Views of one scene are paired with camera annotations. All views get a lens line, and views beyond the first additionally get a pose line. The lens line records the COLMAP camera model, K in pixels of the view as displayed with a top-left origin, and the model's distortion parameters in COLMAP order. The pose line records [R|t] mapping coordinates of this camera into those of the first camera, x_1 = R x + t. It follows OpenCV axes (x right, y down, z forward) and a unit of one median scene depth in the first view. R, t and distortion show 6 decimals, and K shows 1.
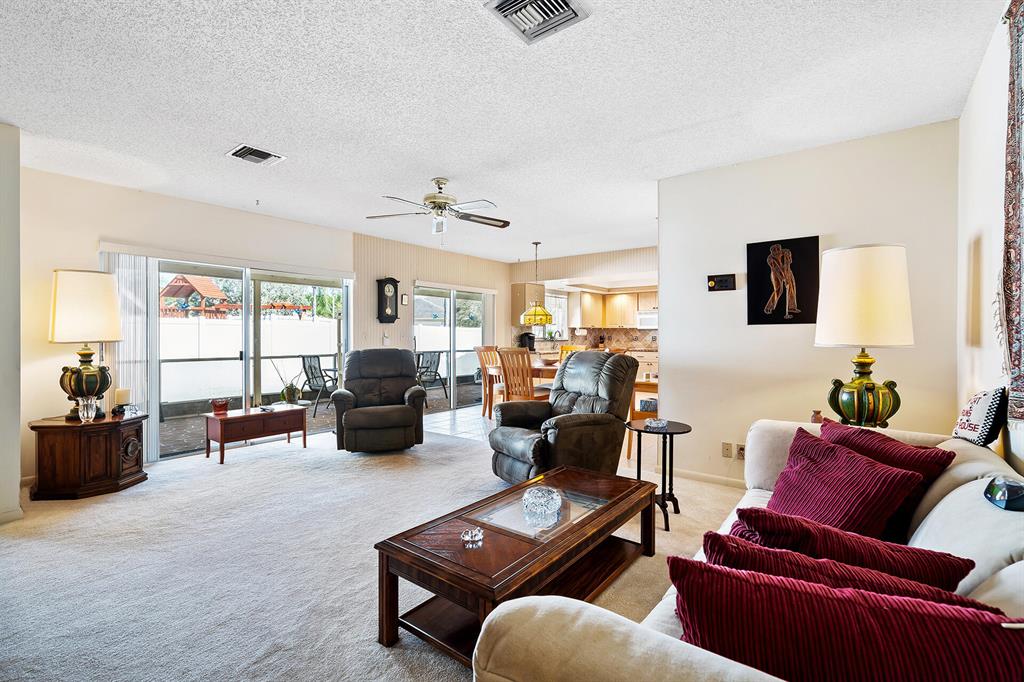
lens RADIAL K [[463.3, 0, 512.0], [0, 463.3, 341.0], [0, 0, 1]] dist [-0.001565, -0.000031]
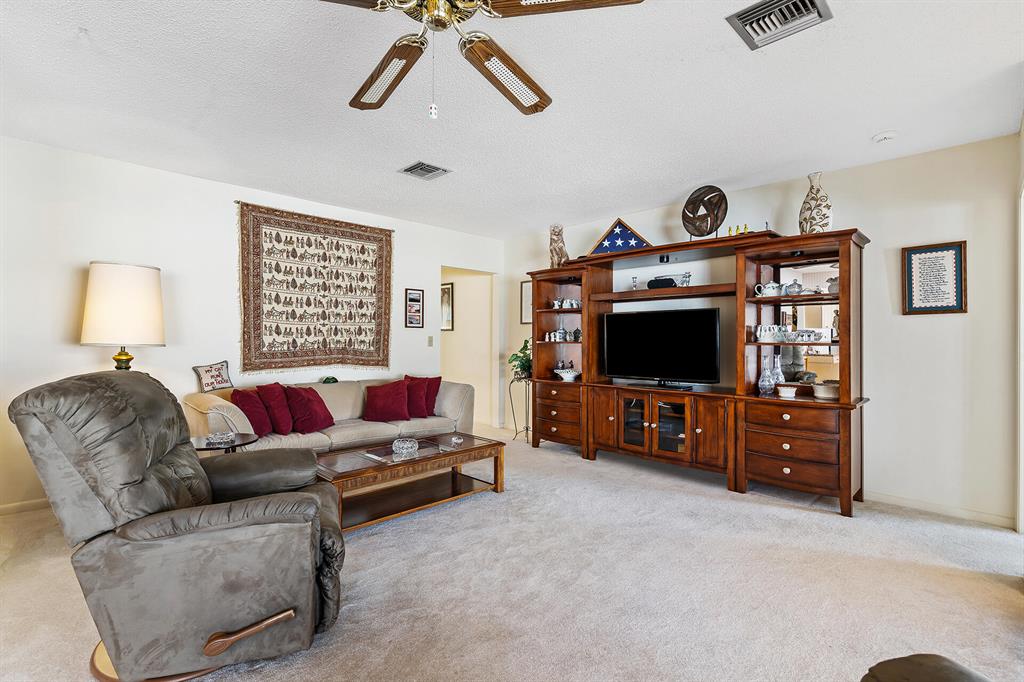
lens RADIAL K [[469.6, 0, 509.0], [0, 469.6, 341.1], [0, 0, 1]] dist [-0.000154, 0.000016]
pose [[-0.990506, -0.006614, 0.137310, -0.135786], [-0.004848, 0.999901, 0.013192, -0.007915], [-0.137383, 0.012401, -0.990440, 0.757743]]
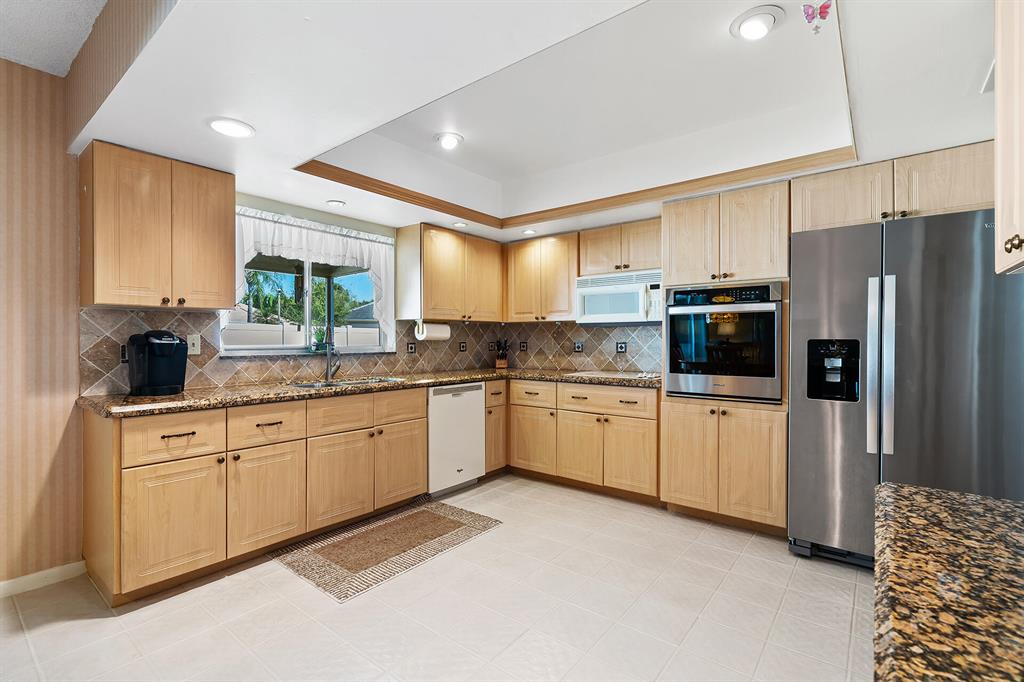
lens RADIAL K [[469.6, 0, 509.0], [0, 469.6, 341.1], [0, 0, 1]] dist [-0.000154, 0.000016]
pose [[0.999945, -0.002858, -0.010044, 0.306238], [0.002743, 0.999930, -0.011507, -0.009289], [0.010076, 0.011479, 0.999883, 0.850380]]
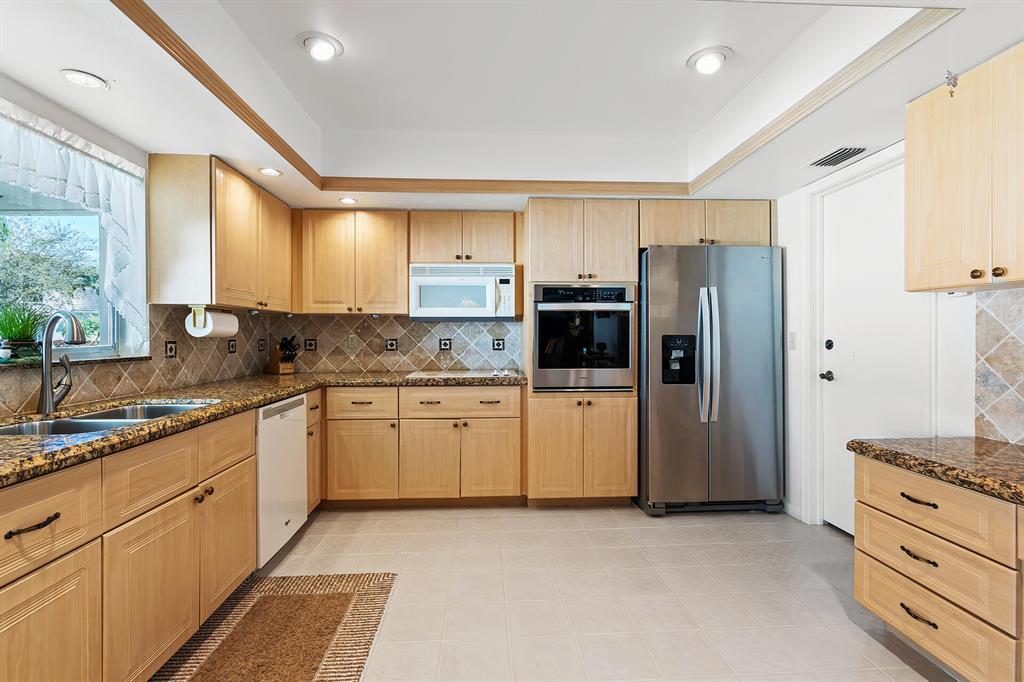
lens RADIAL K [[472.4, 0, 510.3], [0, 472.4, 337.3], [0, 0, 1]] dist [-0.000488, 0.000224]
pose [[0.752150, -0.006056, 0.658965, 0.140930], [0.013620, 0.999887, -0.006357, -0.011180], [-0.658852, 0.013756, 0.752147, 0.975426]]
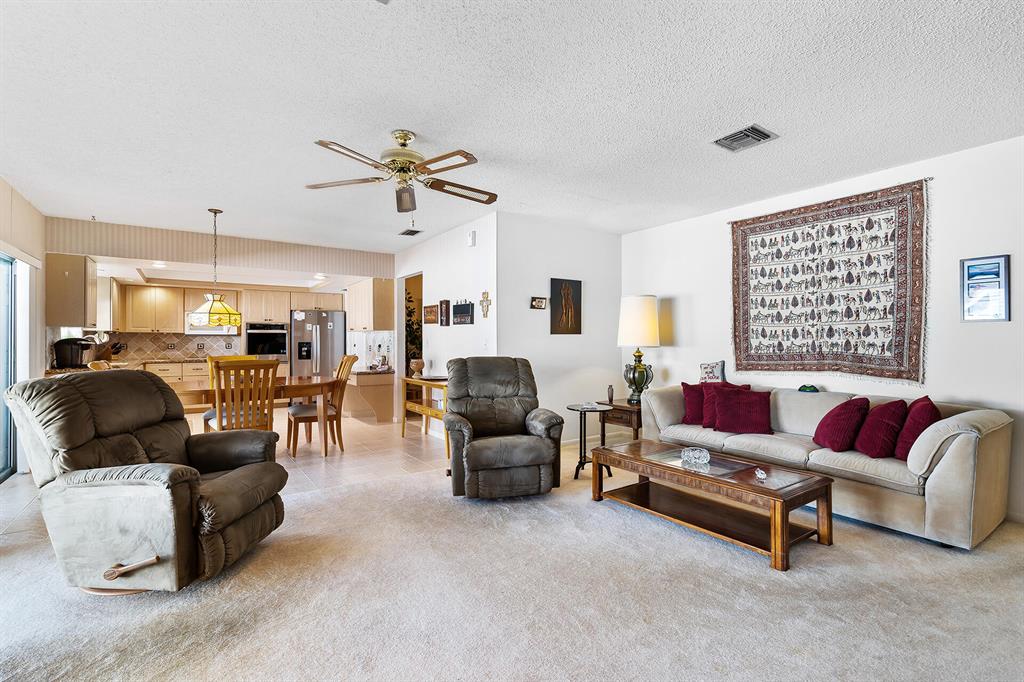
lens RADIAL K [[469.6, 0, 509.0], [0, 469.6, 341.1], [0, 0, 1]] dist [-0.000154, 0.000016]
pose [[0.303693, -0.001212, 0.952769, -0.447224], [0.014556, 0.999888, -0.003368, -0.005068], [-0.952659, 0.014891, 0.303677, 0.333318]]
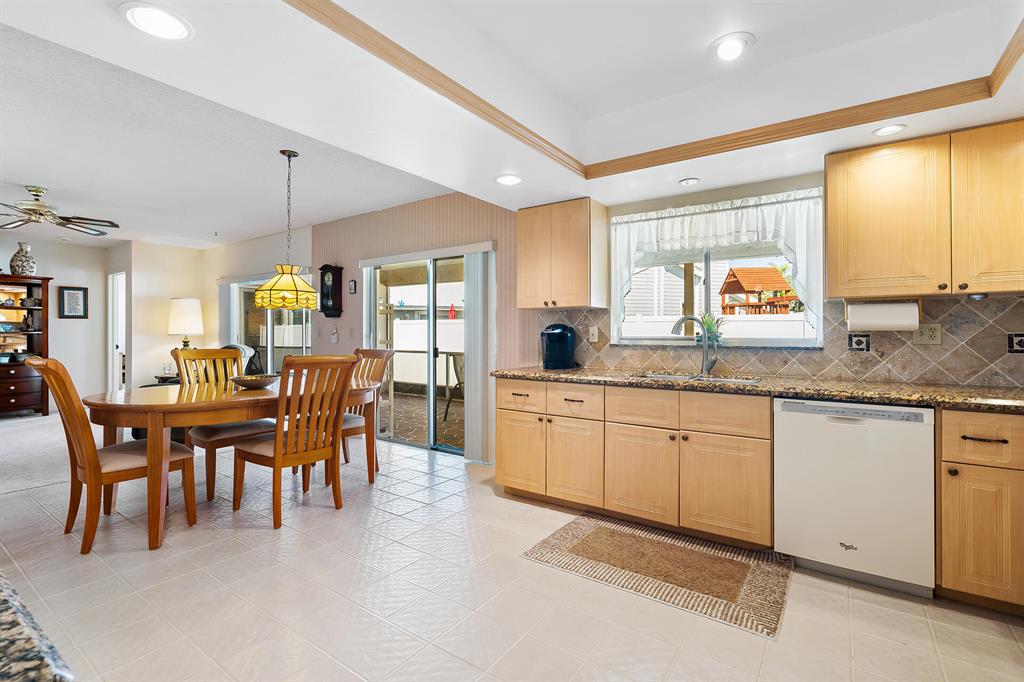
lens RADIAL K [[472.3, 0, 511.8], [0, 472.3, 332.3], [0, 0, 1]] dist [-0.001220, -0.000061]
pose [[0.047411, -0.003390, -0.998870, 0.542381], [-0.014497, 0.999887, -0.004081, -0.010418], [0.998770, 0.014674, 0.047357, 1.121972]]
